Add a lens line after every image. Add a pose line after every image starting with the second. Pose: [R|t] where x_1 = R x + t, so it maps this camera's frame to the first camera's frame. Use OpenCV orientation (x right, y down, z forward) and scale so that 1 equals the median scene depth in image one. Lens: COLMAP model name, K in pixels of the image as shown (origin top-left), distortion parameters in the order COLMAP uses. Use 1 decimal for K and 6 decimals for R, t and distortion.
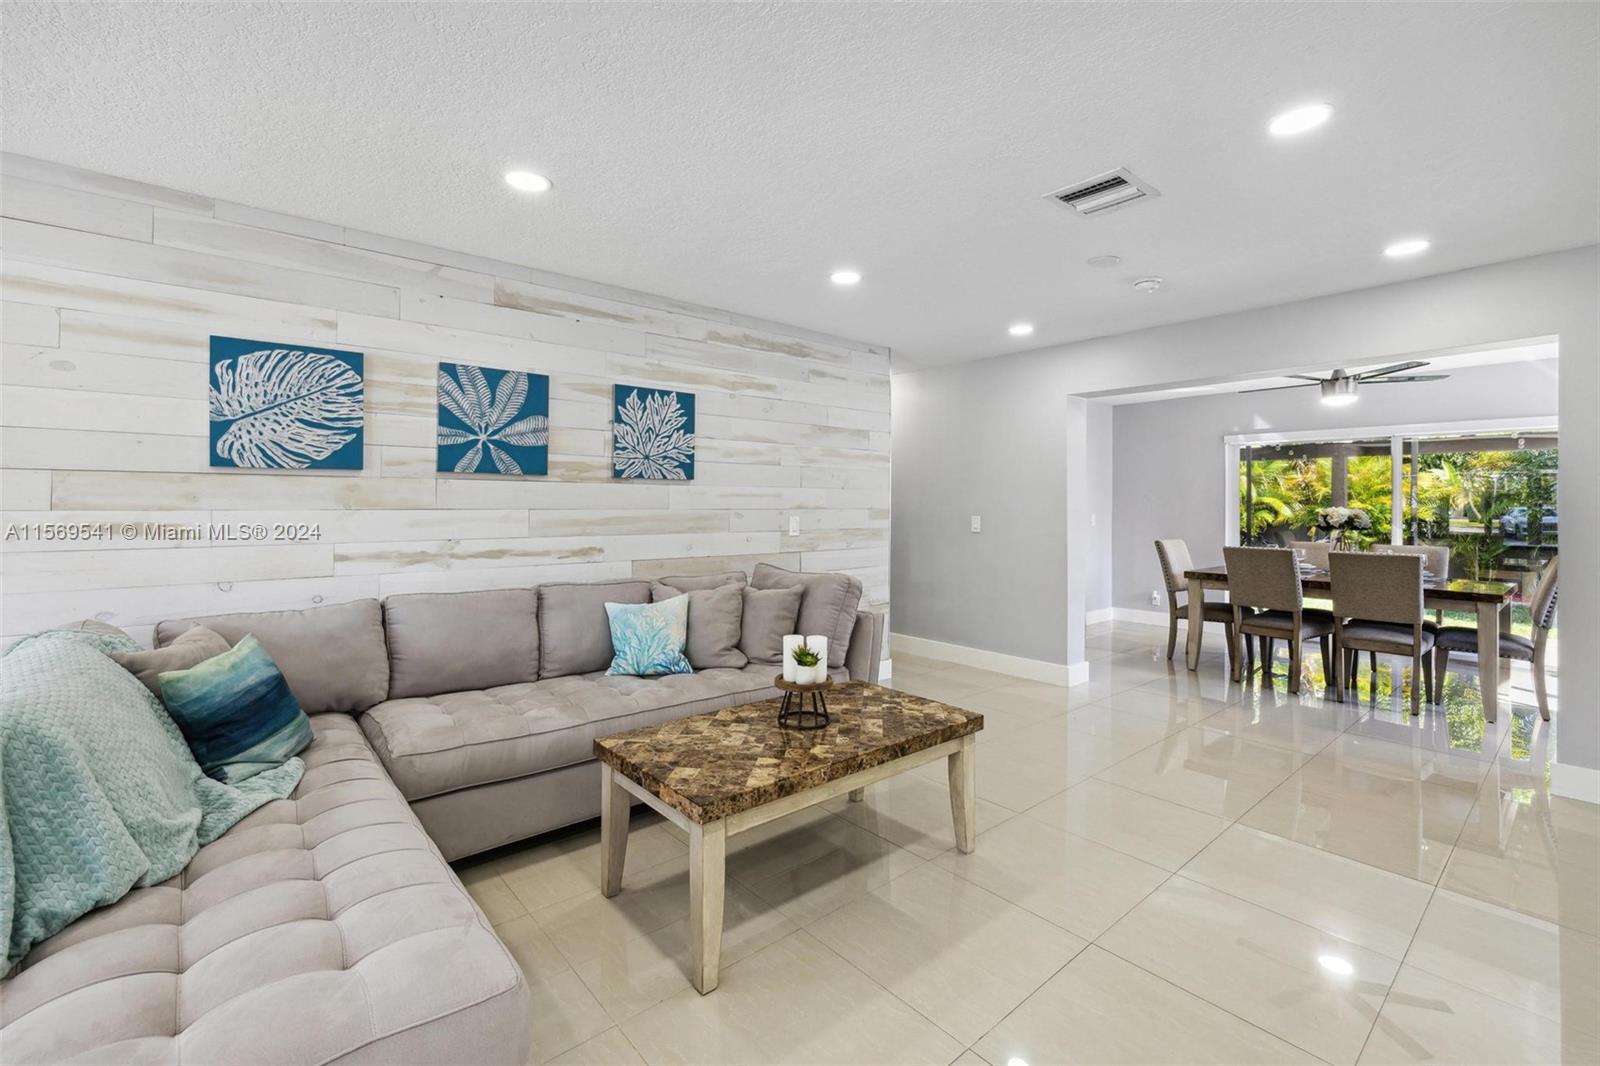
lens RADIAL K [[686.9, 0, 793.5], [0, 686.9, 498.9], [0, 0, 1]] dist [0.001403, 0.001073]
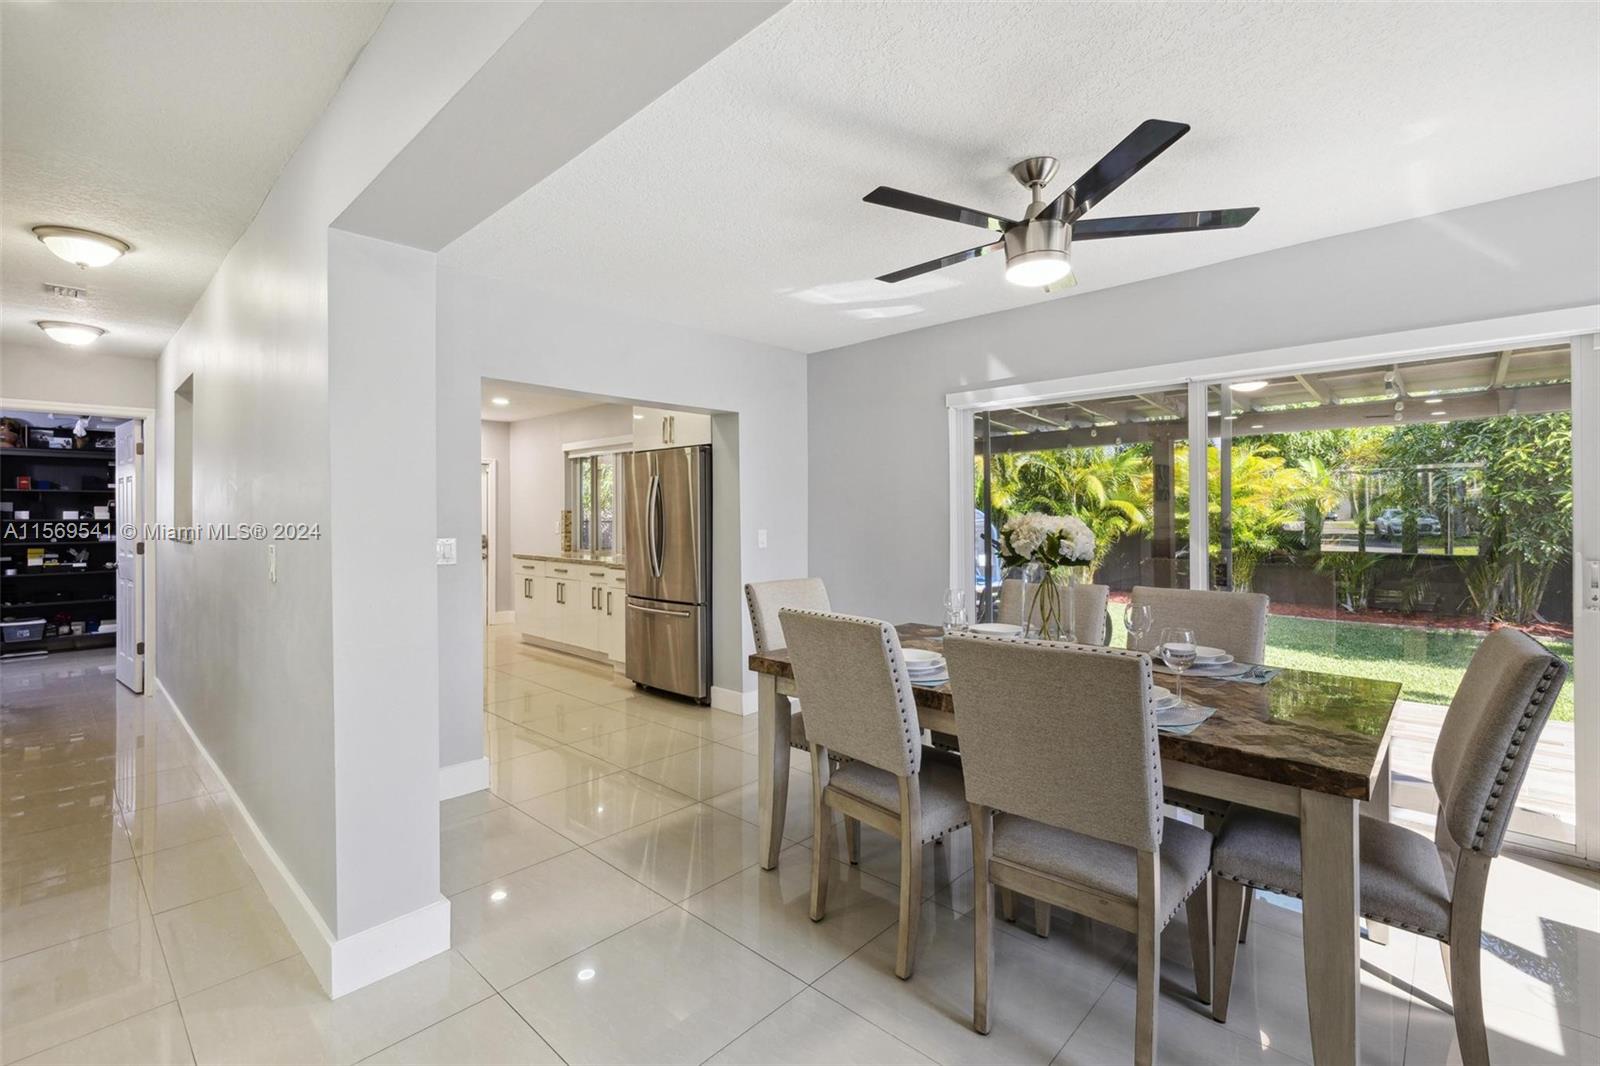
lens RADIAL K [[703.6, 0, 792.3], [0, 703.6, 506.0], [0, 0, 1]] dist [0.001645, -0.000113]
pose [[0.994221, -0.011311, 0.106756, 0.255303], [0.011775, 0.999924, -0.003714, 0.003218], [-0.106706, 0.004949, 0.994278, 0.245613]]
